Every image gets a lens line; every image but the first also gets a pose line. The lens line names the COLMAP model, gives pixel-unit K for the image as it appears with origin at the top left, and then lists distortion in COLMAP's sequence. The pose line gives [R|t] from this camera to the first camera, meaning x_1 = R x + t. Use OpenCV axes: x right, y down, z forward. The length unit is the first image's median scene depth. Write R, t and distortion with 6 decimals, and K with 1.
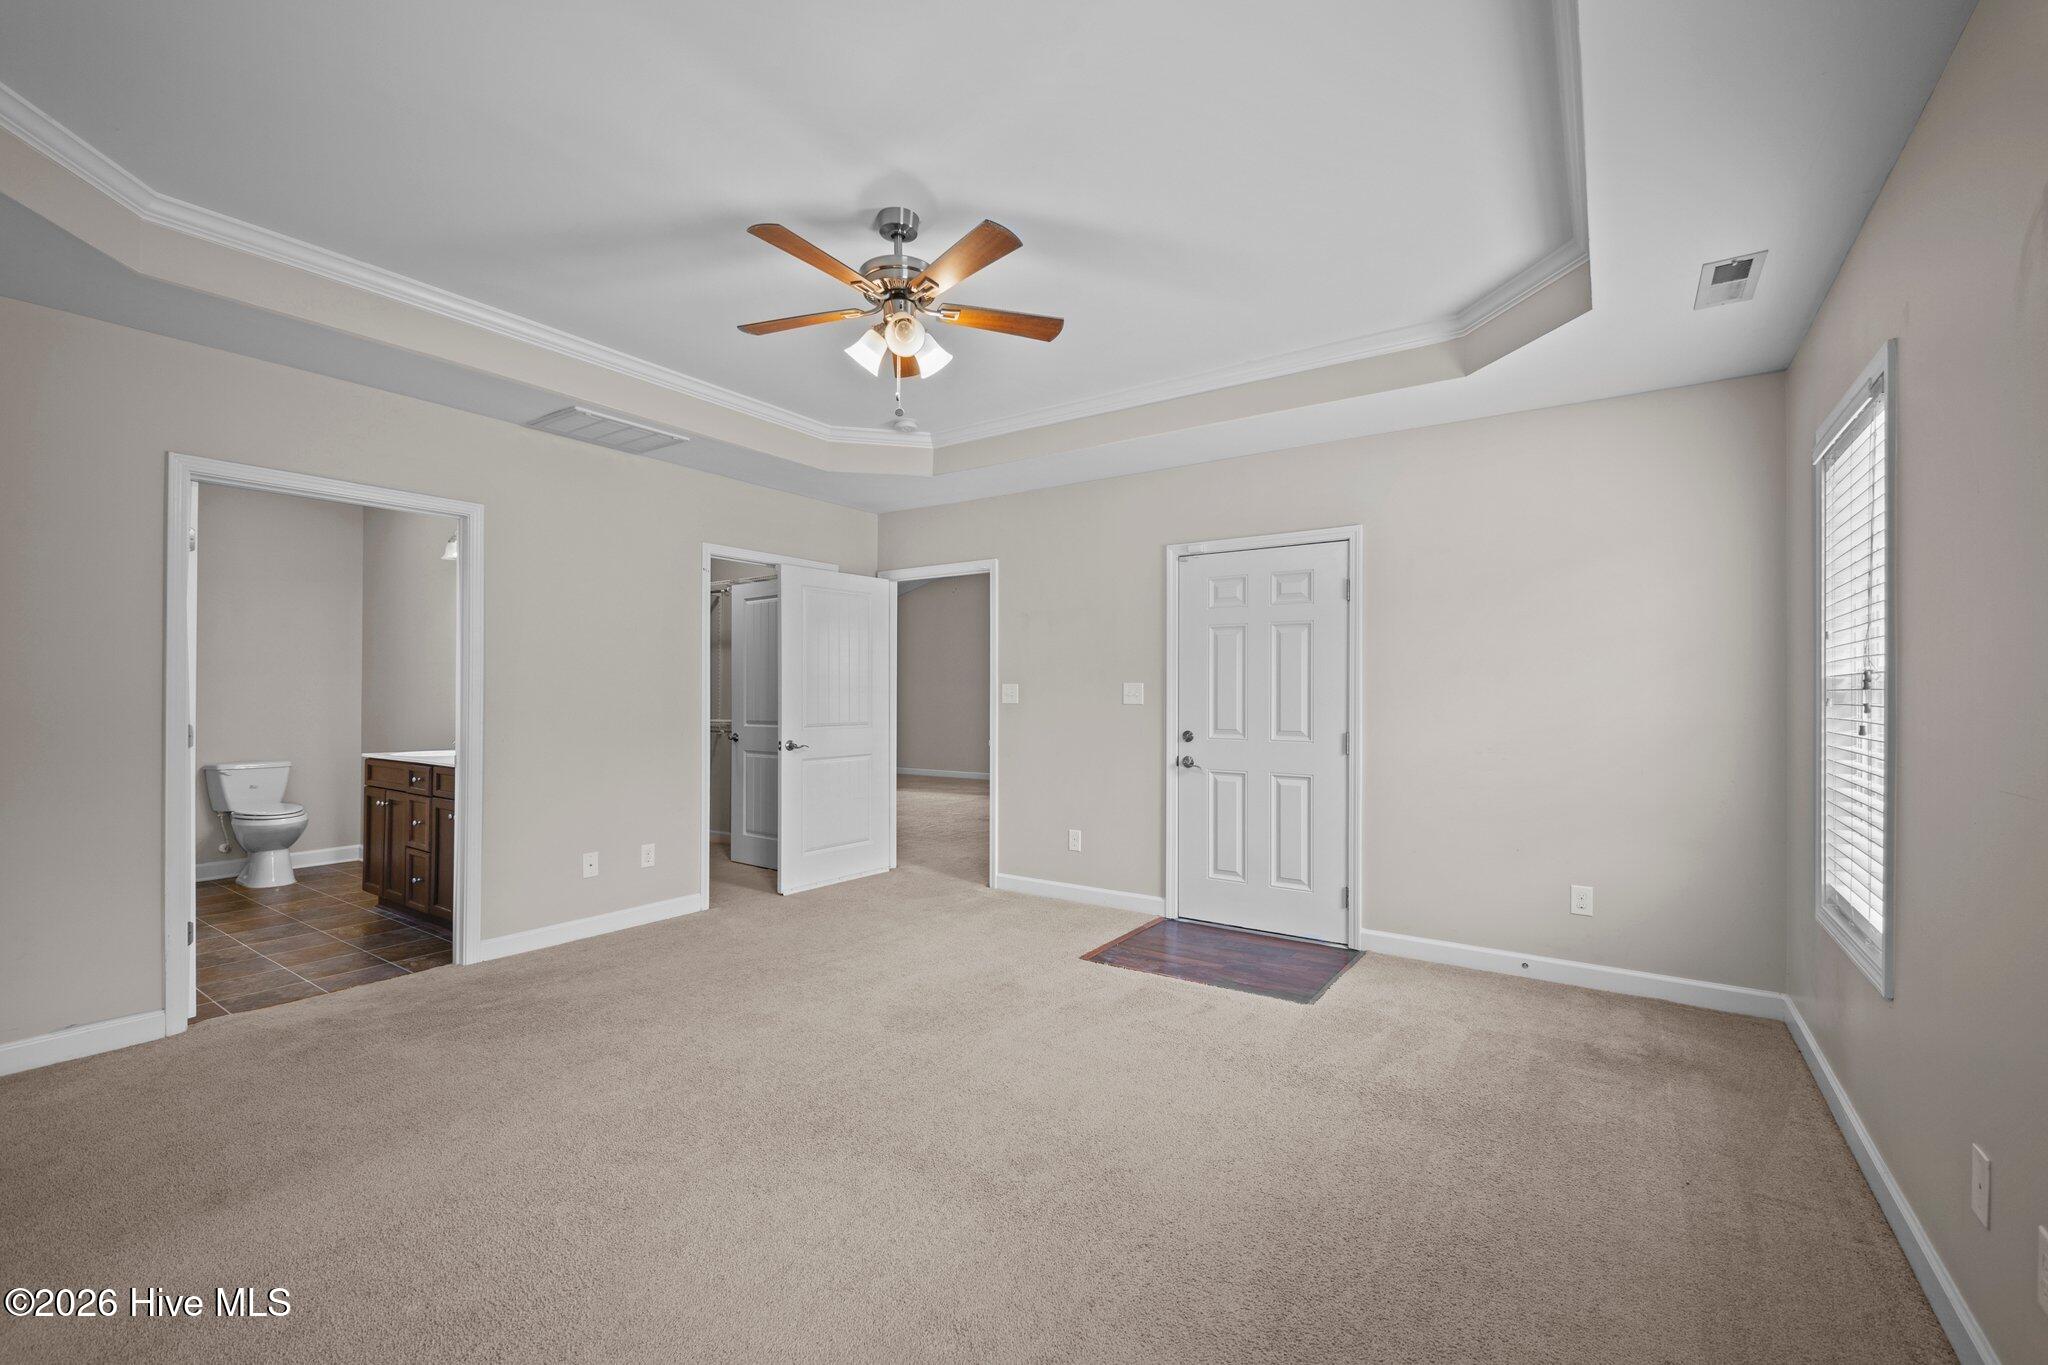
lens RADIAL K [[835.4, 0, 1018.3], [0, 835.4, 685.2], [0, 0, 1]] dist [-0.001618, -0.000116]
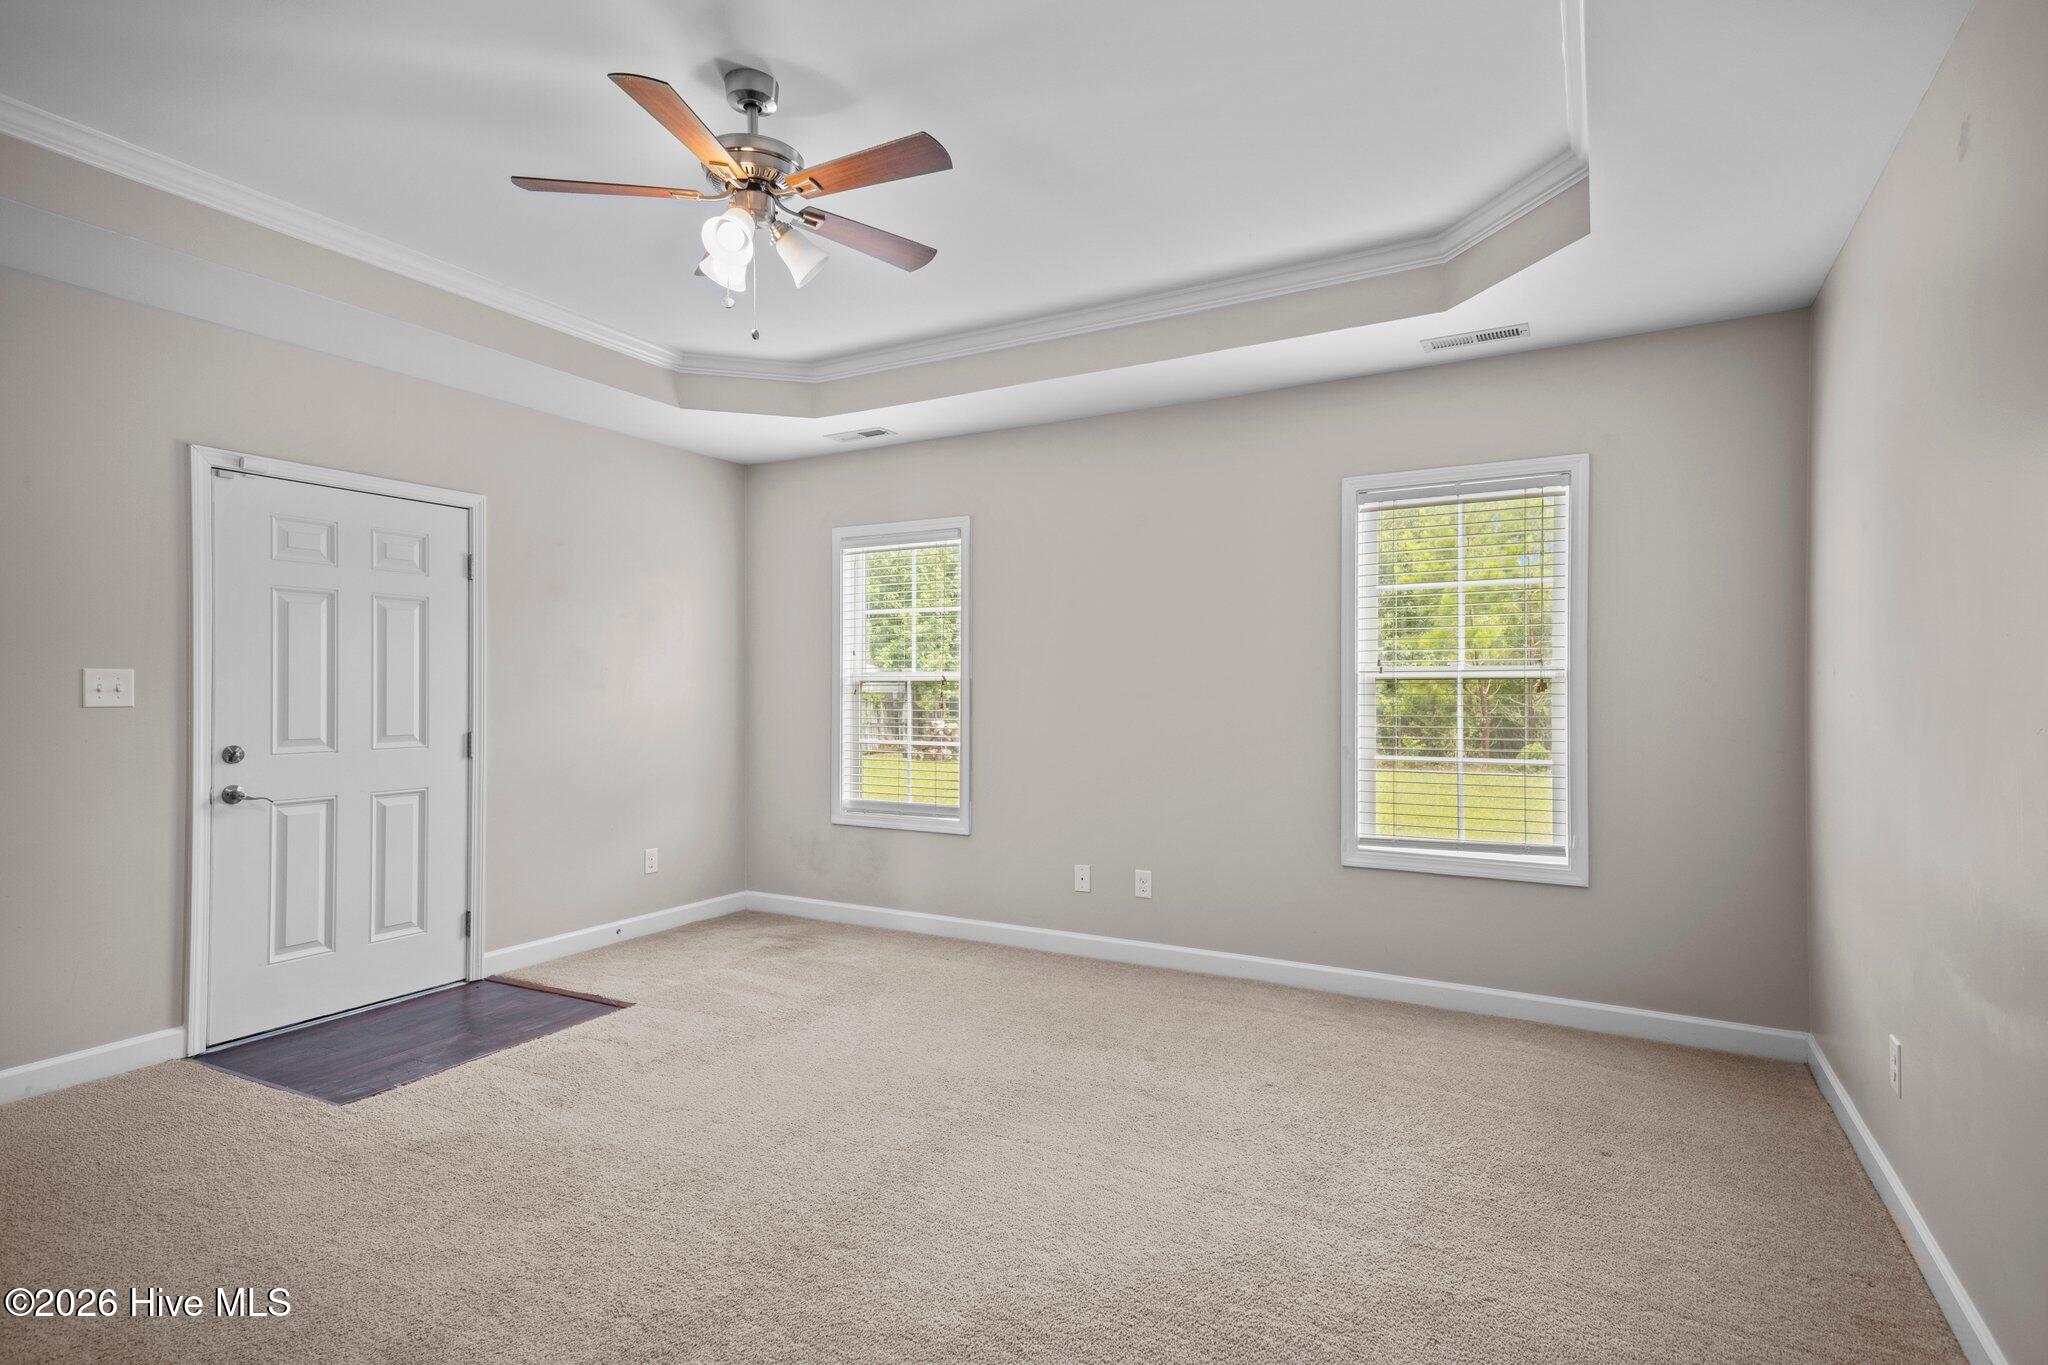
lens RADIAL K [[1092.6, 0, 1019.5], [0, 1092.6, 687.4], [0, 0, 1]] dist [-0.029082, 0.005970]
pose [[-0.147500, -0.002014, 0.989060, -0.791374], [-0.014384, 0.999897, -0.000109, 0.001586], [-0.988957, -0.014243, -0.147514, 0.599025]]
